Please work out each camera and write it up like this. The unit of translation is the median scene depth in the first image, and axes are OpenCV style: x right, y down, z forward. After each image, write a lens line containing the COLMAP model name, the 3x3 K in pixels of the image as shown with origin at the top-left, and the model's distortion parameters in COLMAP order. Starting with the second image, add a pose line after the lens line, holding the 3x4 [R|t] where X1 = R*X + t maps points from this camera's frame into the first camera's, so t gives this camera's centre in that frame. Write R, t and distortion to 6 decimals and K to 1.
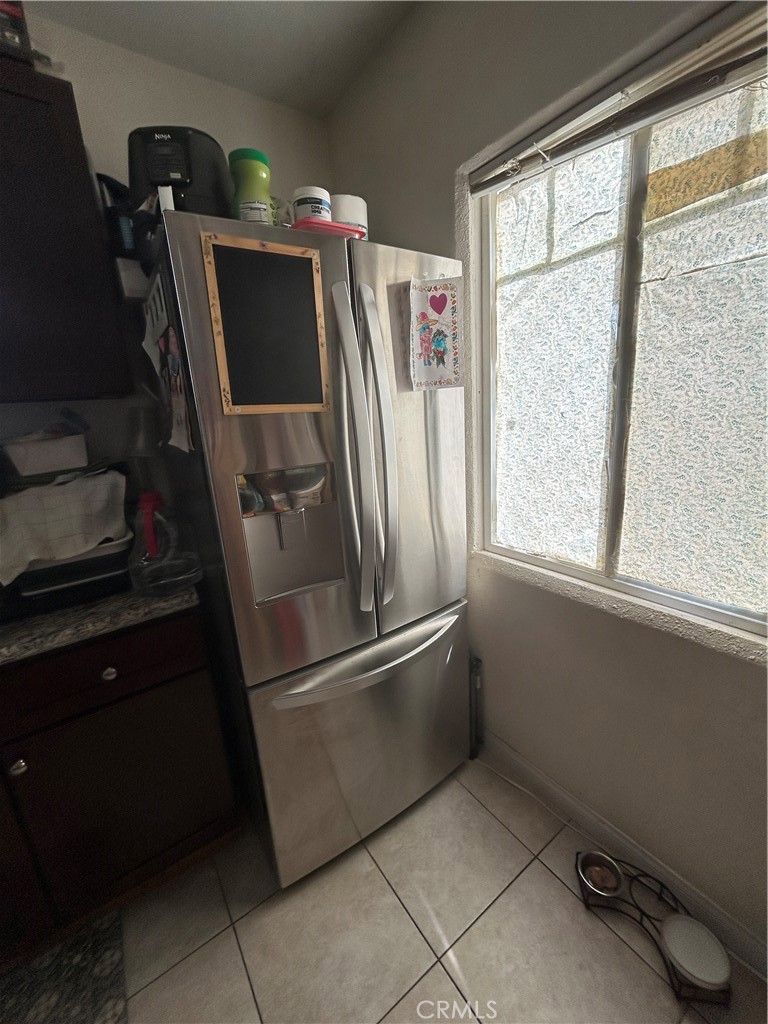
lens RADIAL K [[413.0, 0, 384.8], [0, 413.0, 511.0], [0, 0, 1]] dist [0.001338, -0.000050]
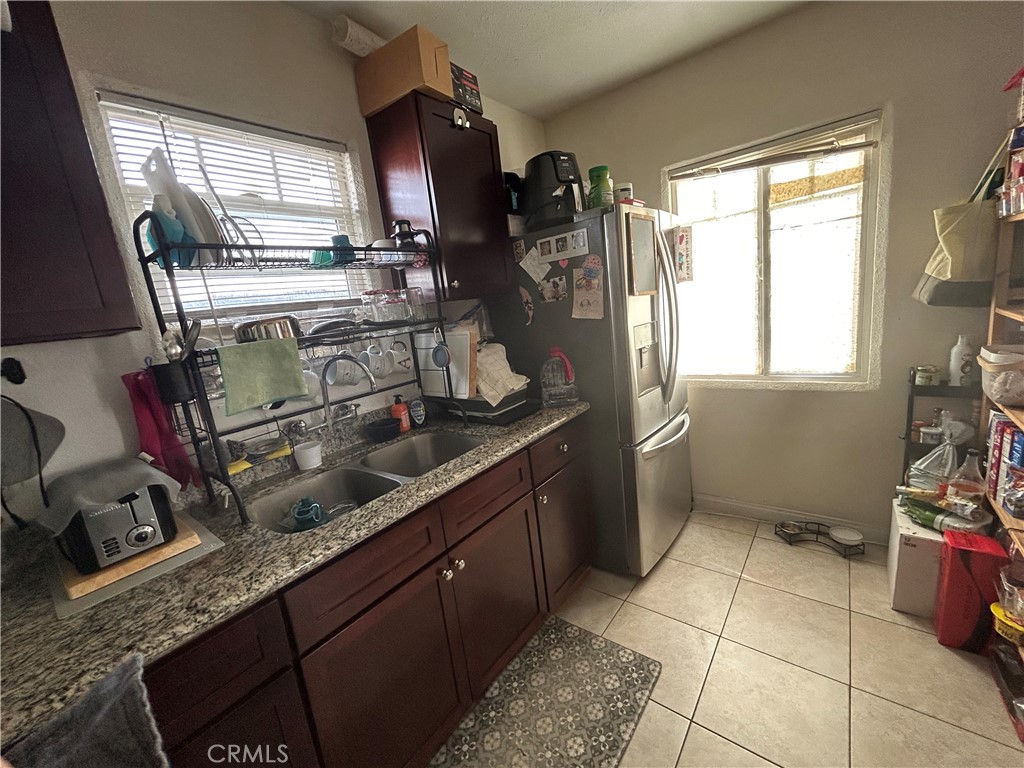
lens RADIAL K [[413.0, 0, 506.2], [0, 413.0, 385.3], [0, 0, 1]] dist [0.001338, -0.000050]
pose [[0.958064, -0.103116, 0.267359, -1.319454], [0.124578, 0.990108, -0.064547, 0.210503], [-0.258059, 0.095147, 0.961433, -0.621505]]
